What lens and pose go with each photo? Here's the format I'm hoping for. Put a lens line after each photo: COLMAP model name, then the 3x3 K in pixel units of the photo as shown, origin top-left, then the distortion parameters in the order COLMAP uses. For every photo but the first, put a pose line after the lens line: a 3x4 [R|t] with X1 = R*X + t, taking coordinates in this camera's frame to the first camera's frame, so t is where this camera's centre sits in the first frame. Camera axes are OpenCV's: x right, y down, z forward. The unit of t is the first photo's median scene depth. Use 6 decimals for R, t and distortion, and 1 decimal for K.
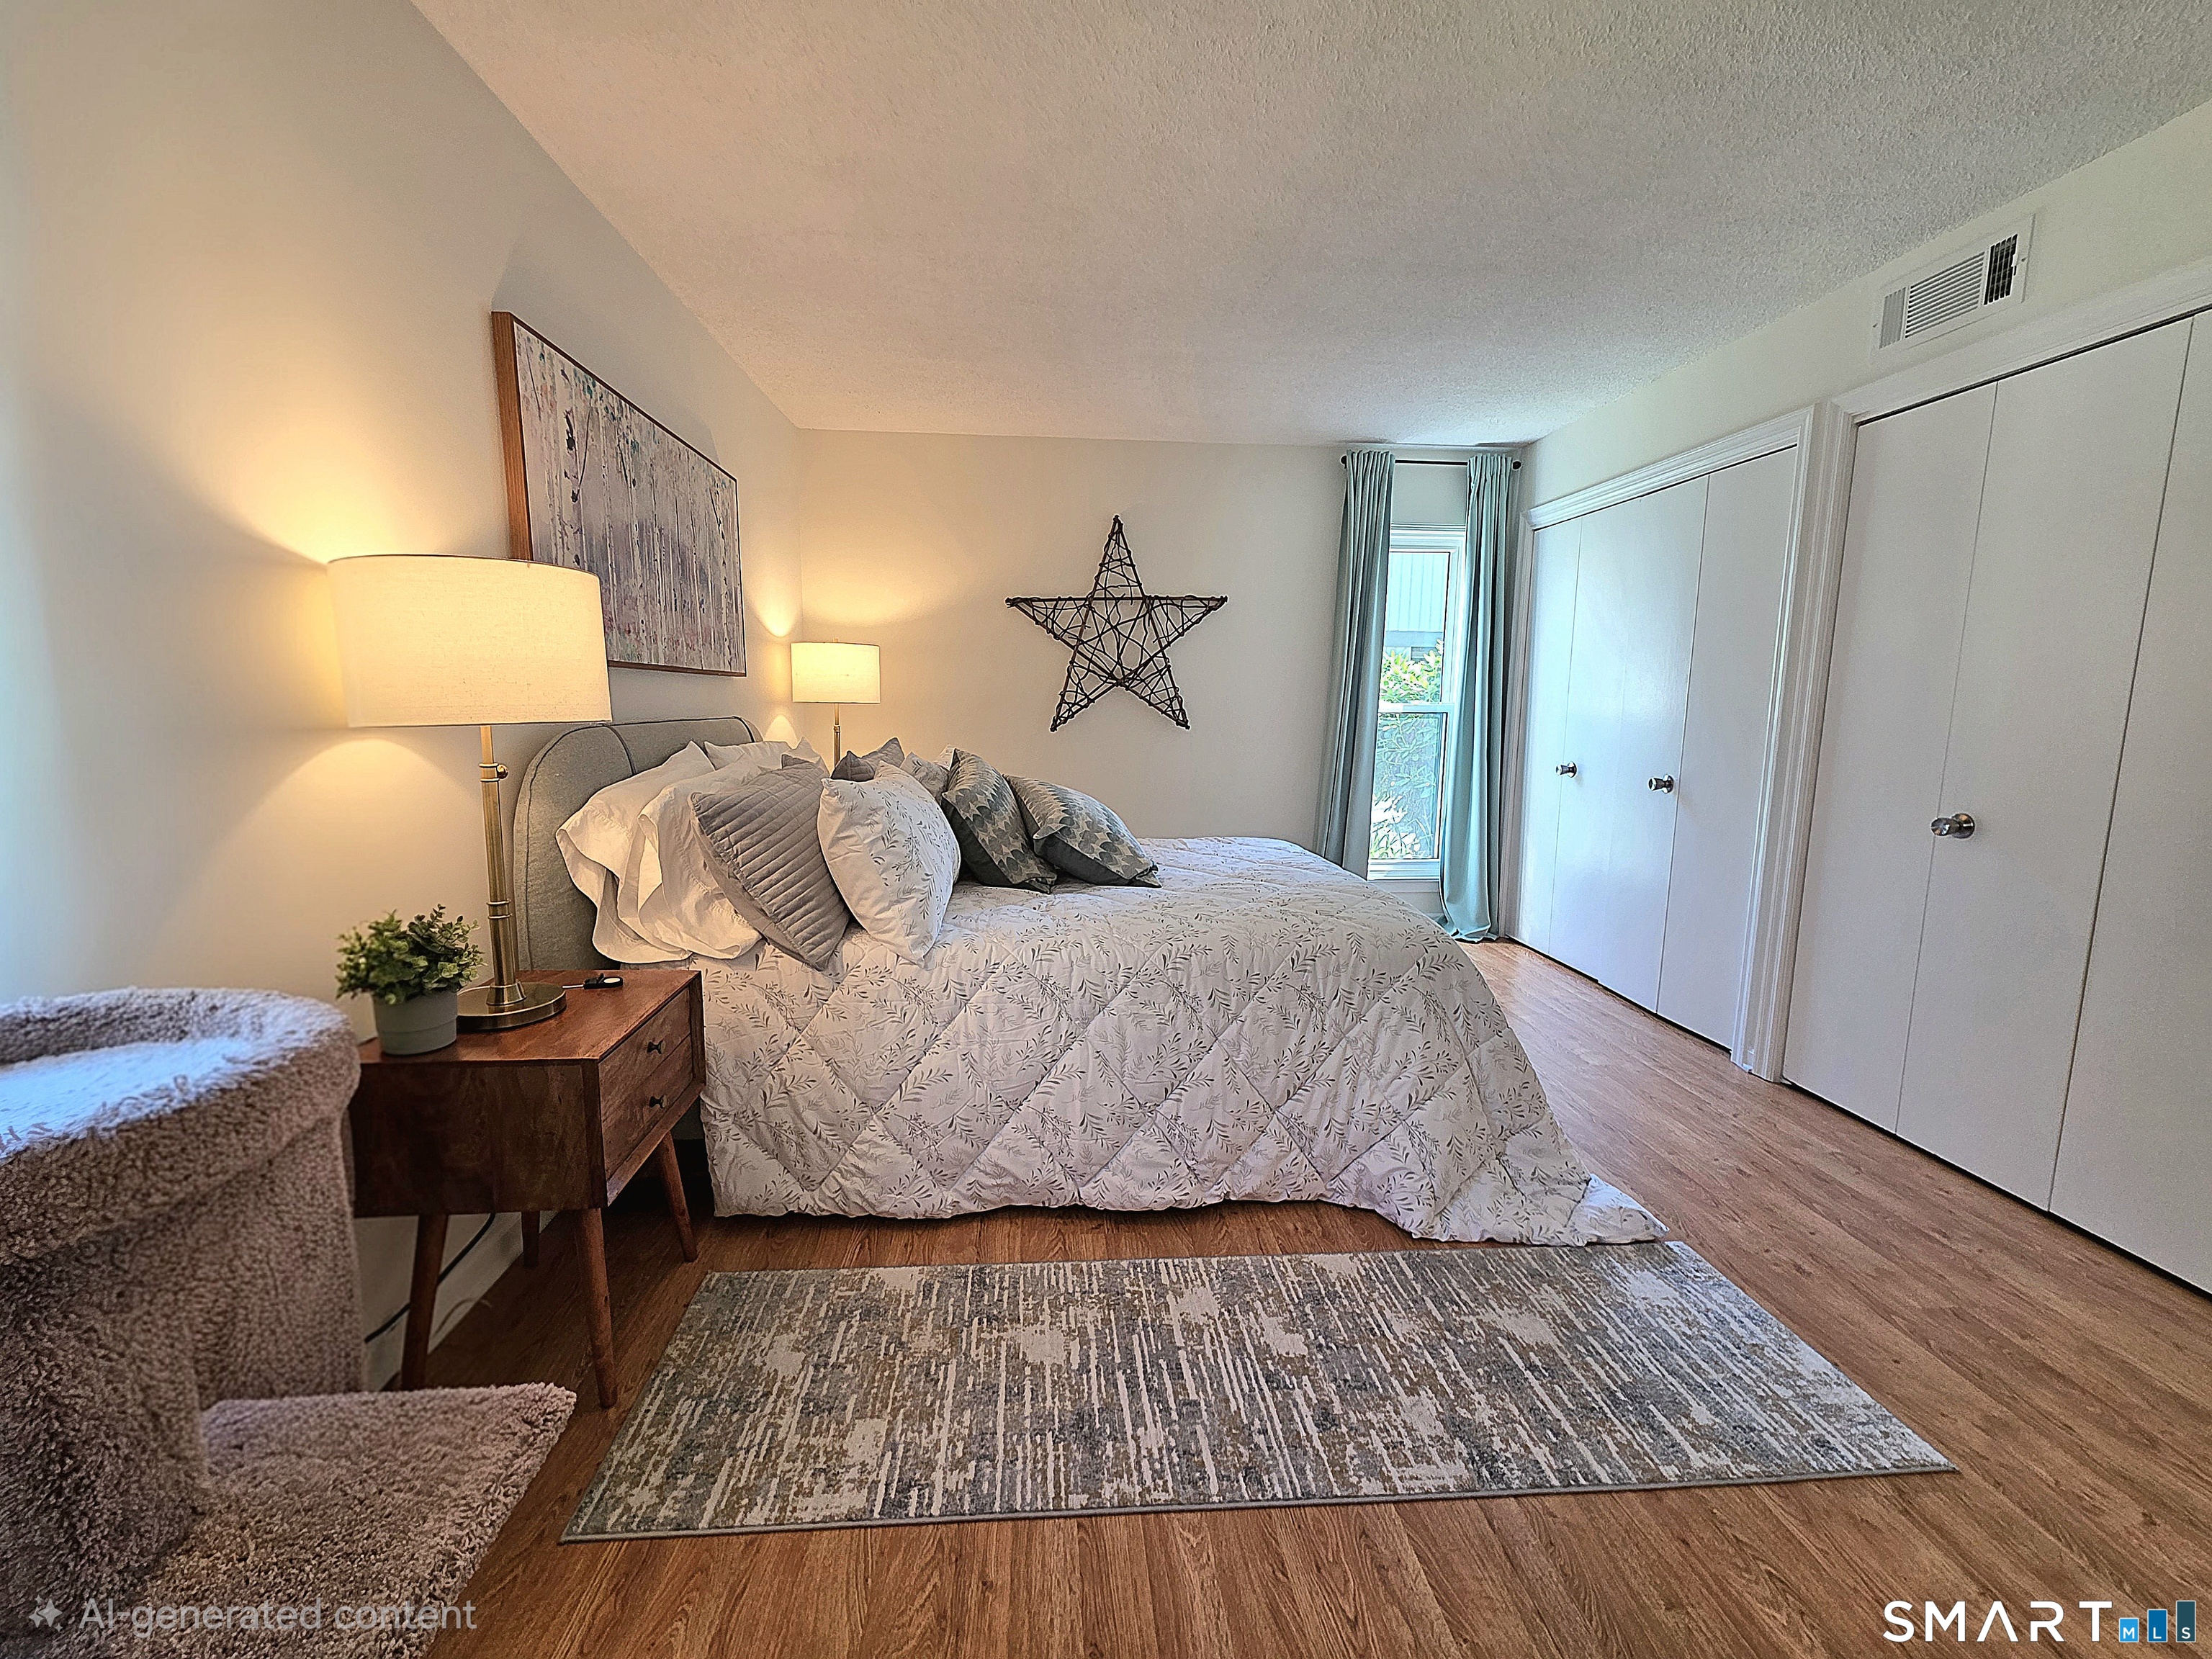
lens RADIAL K [[882.4, 0, 1104.5], [0, 882.4, 819.4], [0, 0, 1]] dist [-0.000115, 0.000846]
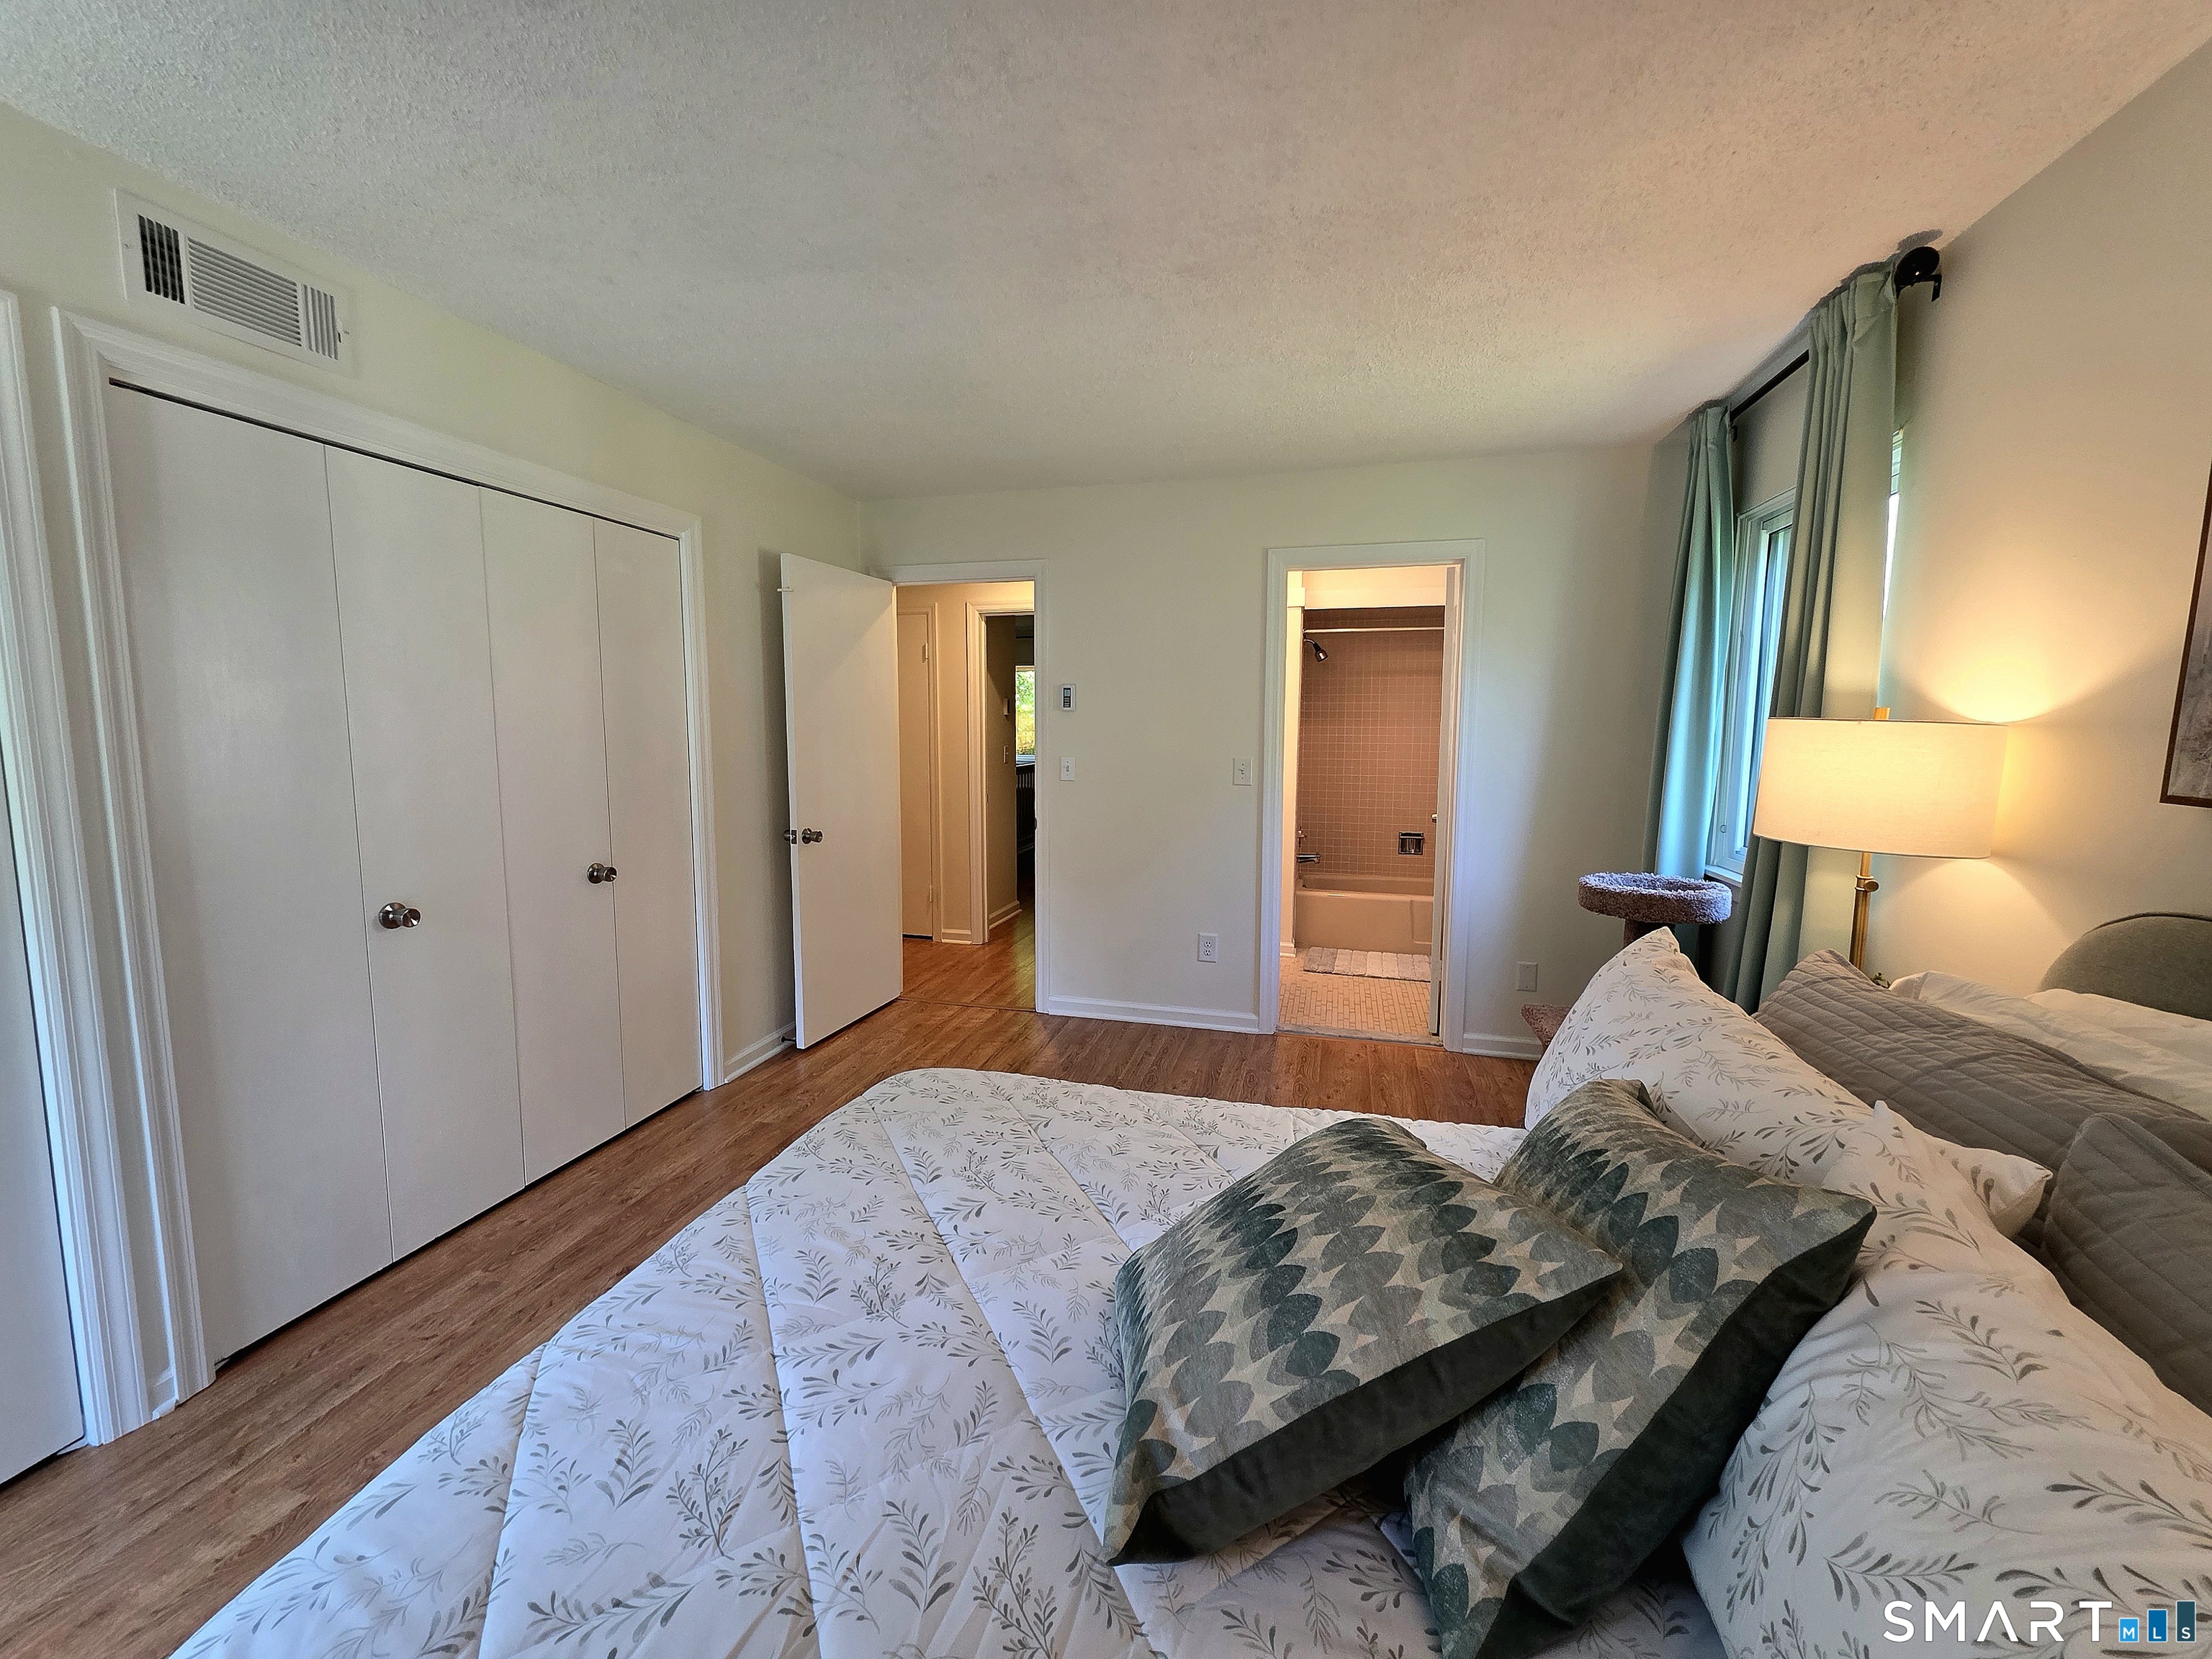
lens RADIAL K [[882.4, 0, 1109.8], [0, 882.4, 818.7], [0, 0, 1]] dist [-0.000115, 0.000846]
pose [[-0.943050, -0.051624, 0.328622, -0.084952], [0.029310, 0.971148, 0.236671, -0.335083], [-0.331358, 0.232824, -0.914327, 1.784484]]
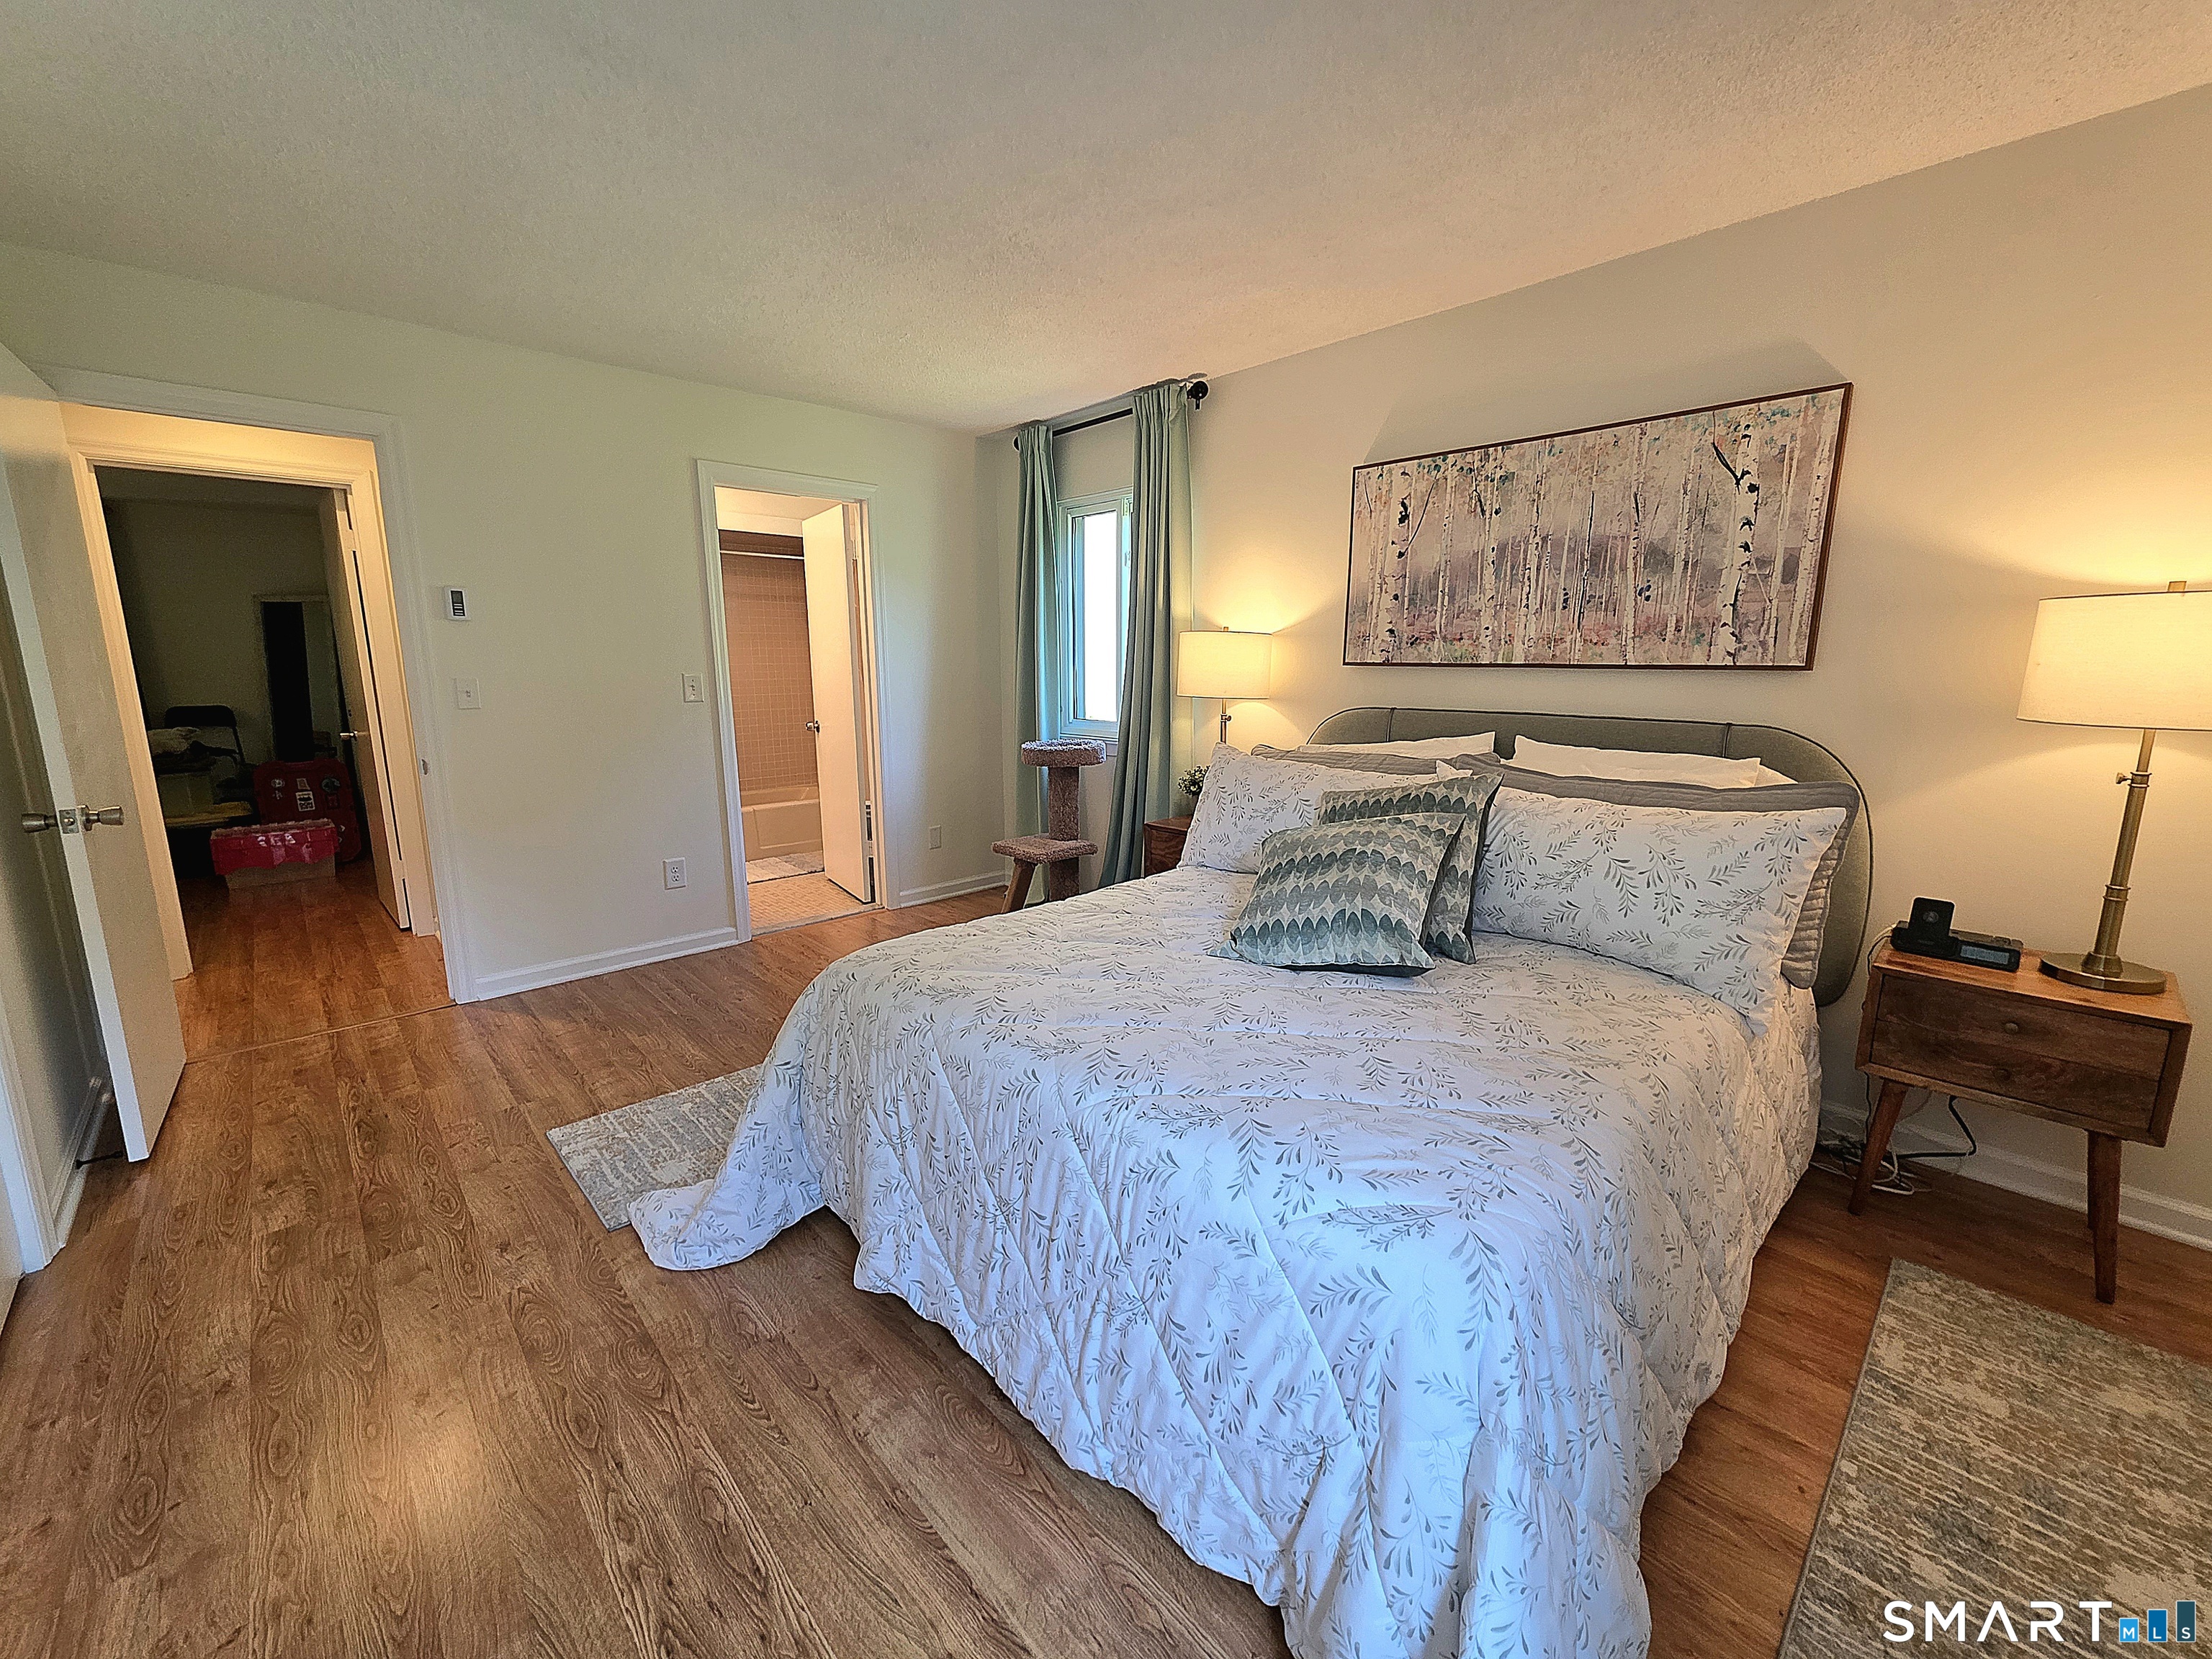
lens RADIAL K [[882.4, 0, 1103.3], [0, 882.4, 822.1], [0, 0, 1]] dist [-0.000115, 0.000846]
pose [[-0.776018, 0.106188, -0.621707, 0.771838], [-0.091692, 0.956259, 0.277780, -0.303477], [0.624010, 0.272568, -0.732337, 1.916256]]
